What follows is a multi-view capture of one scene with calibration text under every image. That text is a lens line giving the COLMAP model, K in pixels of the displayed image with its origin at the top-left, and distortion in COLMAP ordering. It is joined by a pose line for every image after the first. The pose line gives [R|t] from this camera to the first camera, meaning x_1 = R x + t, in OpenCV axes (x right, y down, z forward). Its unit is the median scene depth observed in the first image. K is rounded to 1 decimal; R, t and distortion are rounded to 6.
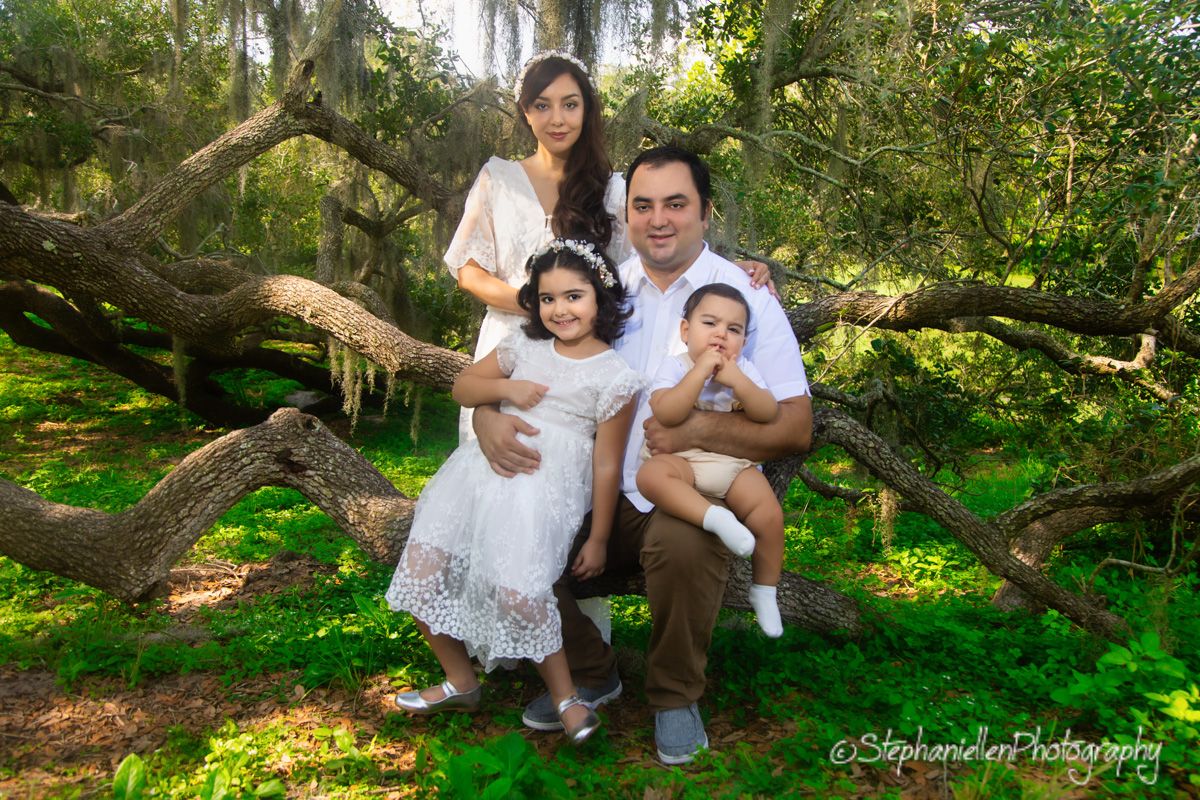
lens RADIAL K [[1056.8, 0, 600.0], [0, 1056.8, 400.0], [0, 0, 1]] dist [0.003947, 0.003810]
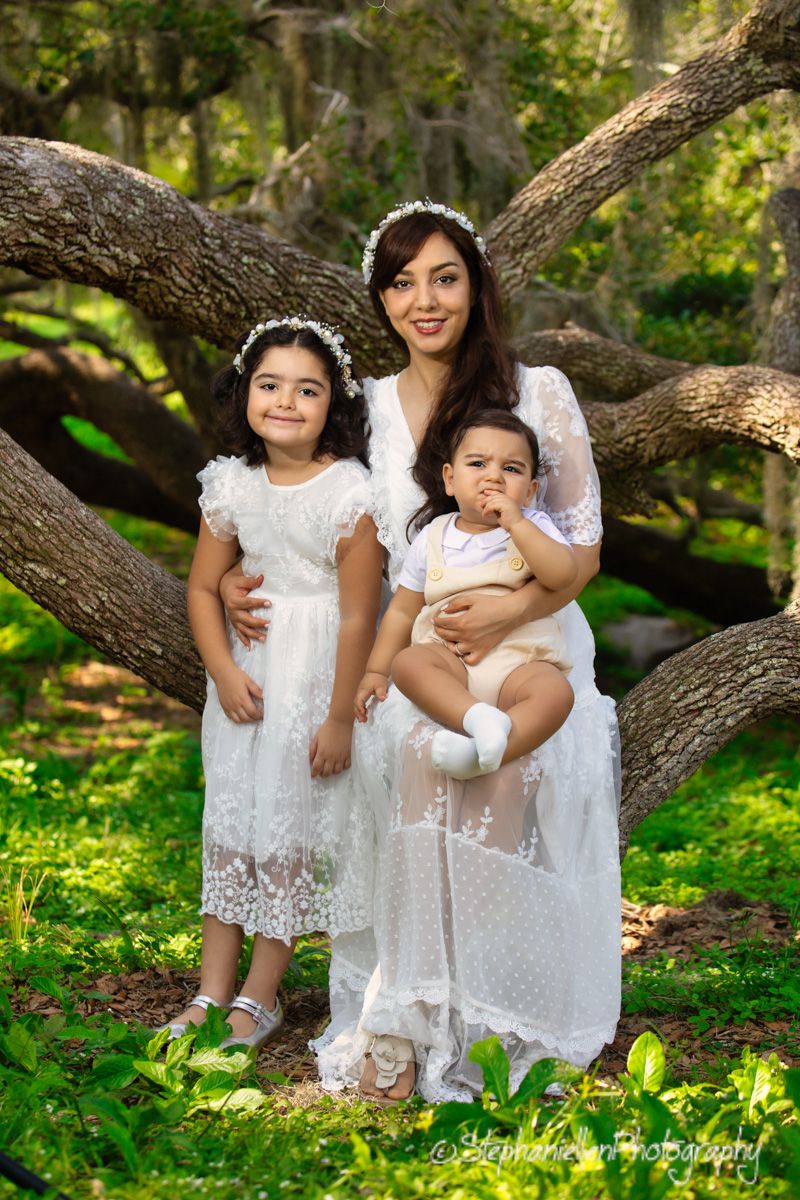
lens RADIAL K [[3455.8, 0, 400.0], [0, 3455.8, 600.0], [0, 0, 1]] dist [0.084849, 0.089926]
pose [[0.954587, 0.025338, -0.296854, 0.085994], [-0.033880, 0.999146, -0.023663, 0.071088], [0.296001, 0.032646, 0.954630, -1.083537]]
